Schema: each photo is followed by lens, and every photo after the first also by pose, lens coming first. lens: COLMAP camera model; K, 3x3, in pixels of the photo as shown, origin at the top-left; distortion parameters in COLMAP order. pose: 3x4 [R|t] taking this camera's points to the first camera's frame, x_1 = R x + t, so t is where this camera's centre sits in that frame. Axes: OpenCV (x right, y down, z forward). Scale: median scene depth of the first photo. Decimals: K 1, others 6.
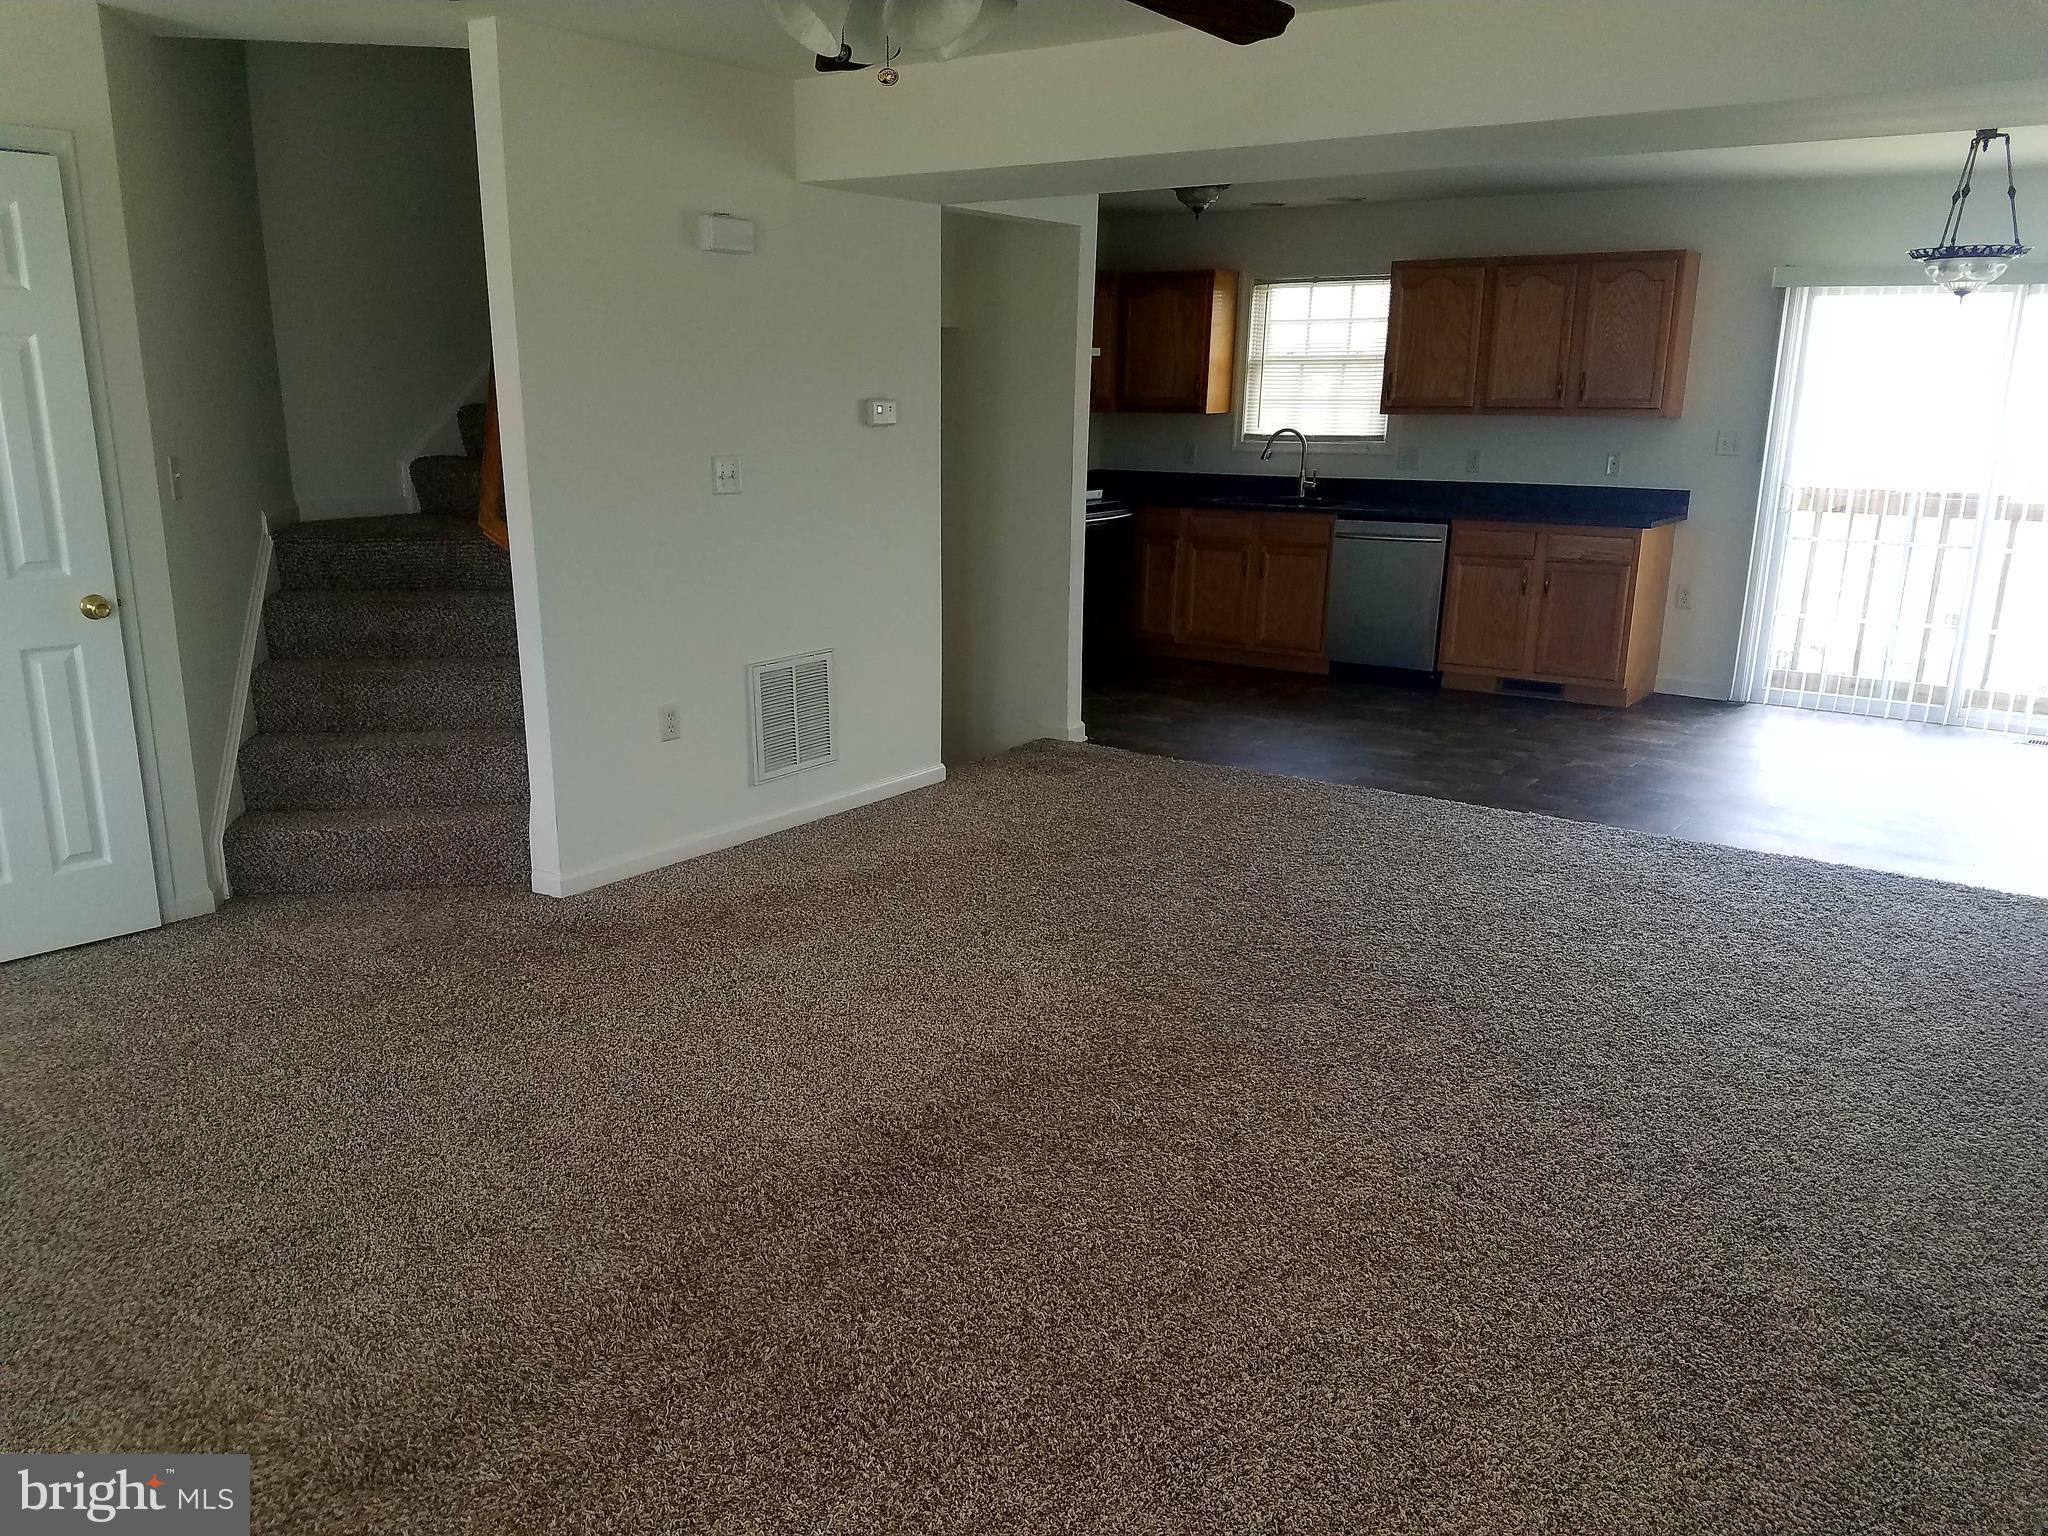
lens RADIAL K [[1664.1, 0, 1020.0], [0, 1664.1, 848.0], [0, 0, 1]] dist [-0.001430, -0.005517]
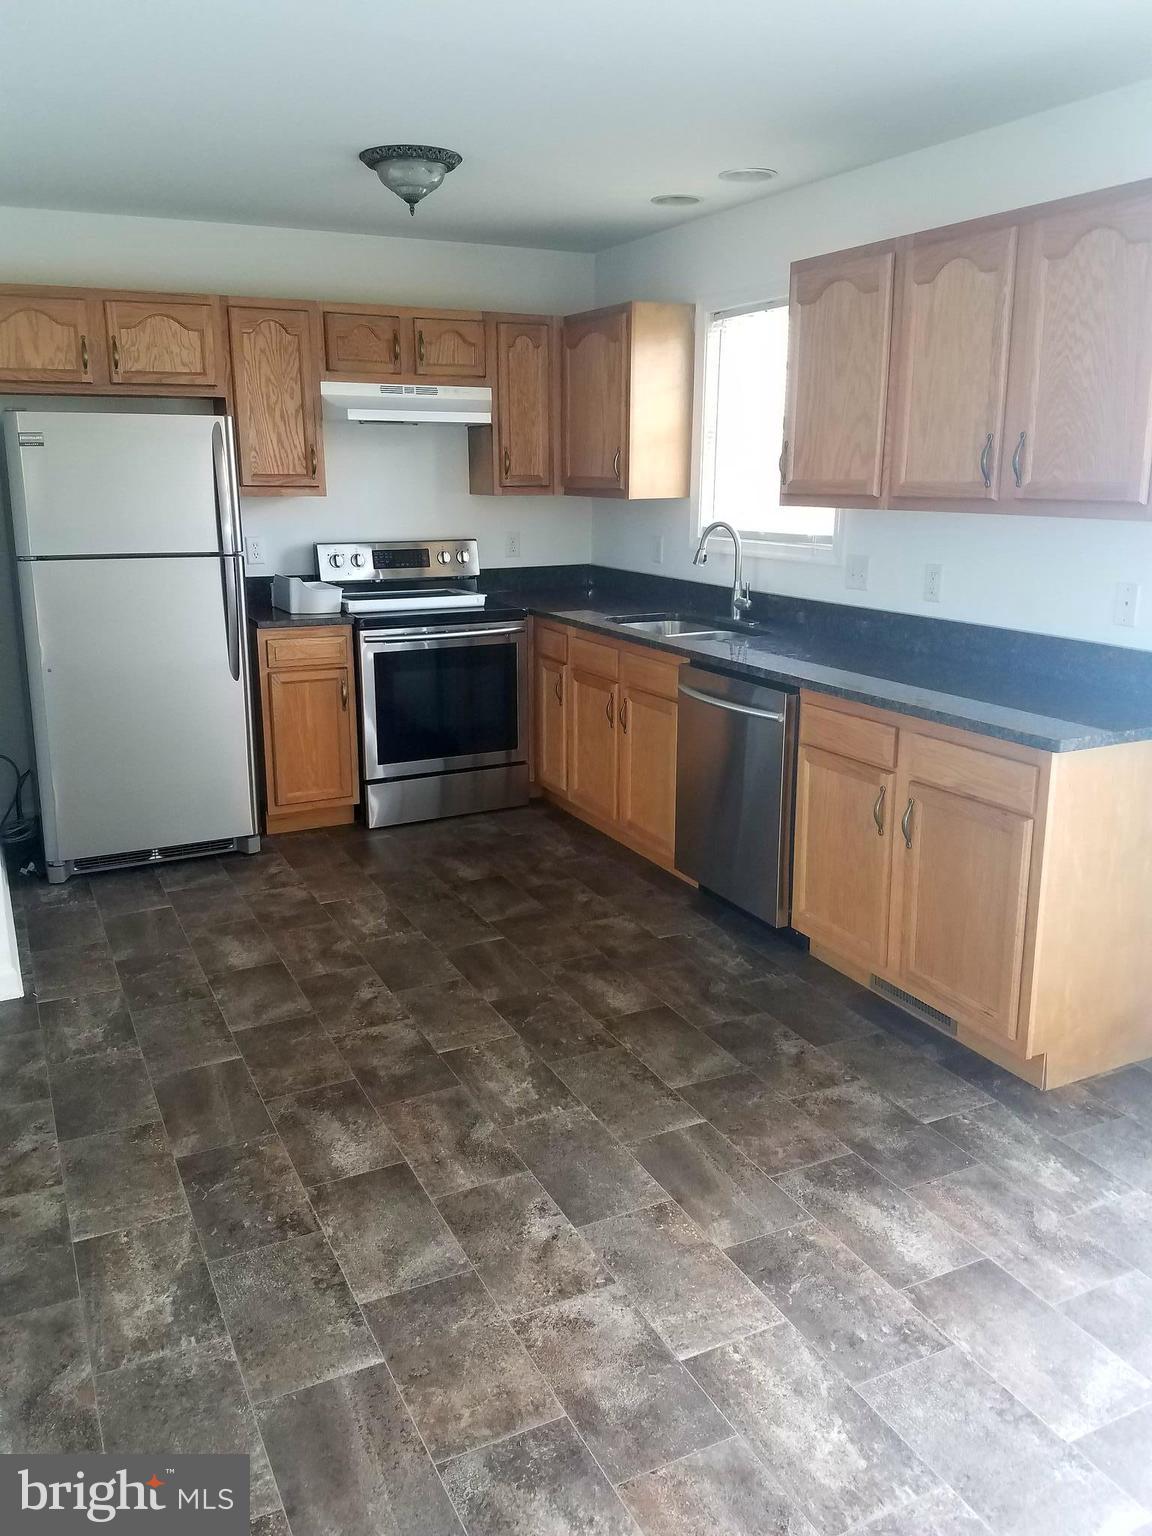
lens RADIAL K [[1190.6, 0, 571.0], [0, 1190.6, 745.8], [0, 0, 1]] dist [0.127375, -0.224687]
pose [[0.885903, 0.105073, -0.451814, 0.387998], [-0.122472, 0.992428, -0.009344, -0.163972], [0.447411, 0.063612, 0.892063, 0.590427]]
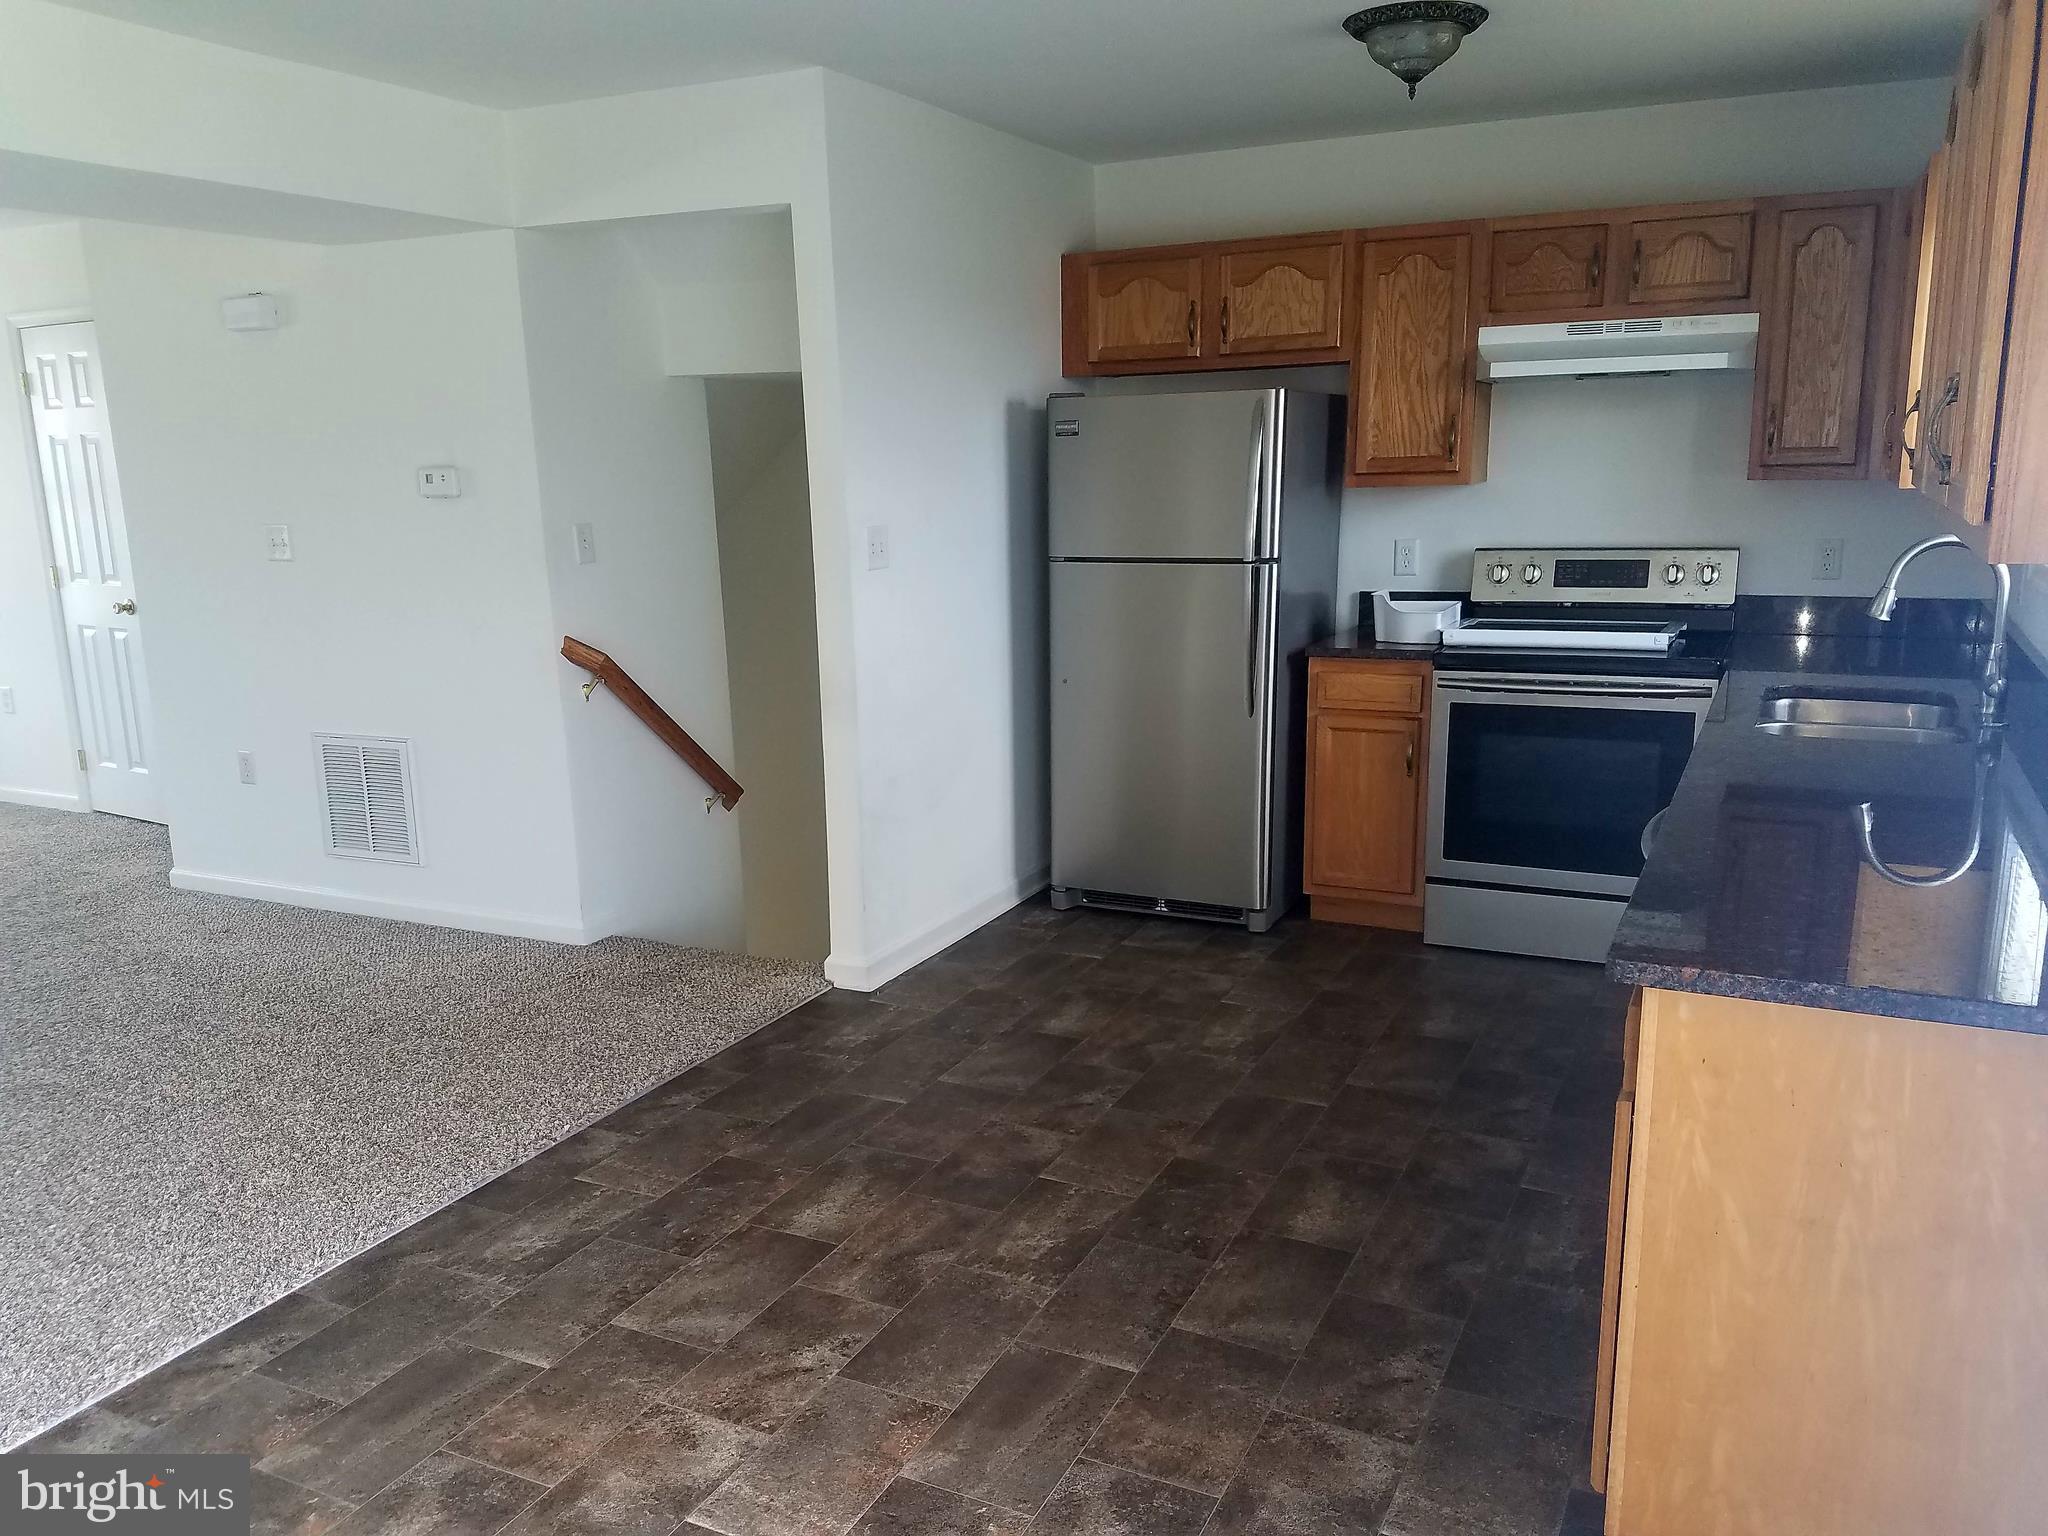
lens RADIAL K [[1641.3, 0, 985.3], [0, 1641.3, 766.9], [0, 0, 1]] dist [0.302758, -0.499844]
pose [[0.151714, 0.185910, -0.970783, 0.581135], [-0.250983, 0.957208, 0.144086, -0.223850], [0.956028, 0.221791, 0.191882, 0.798397]]
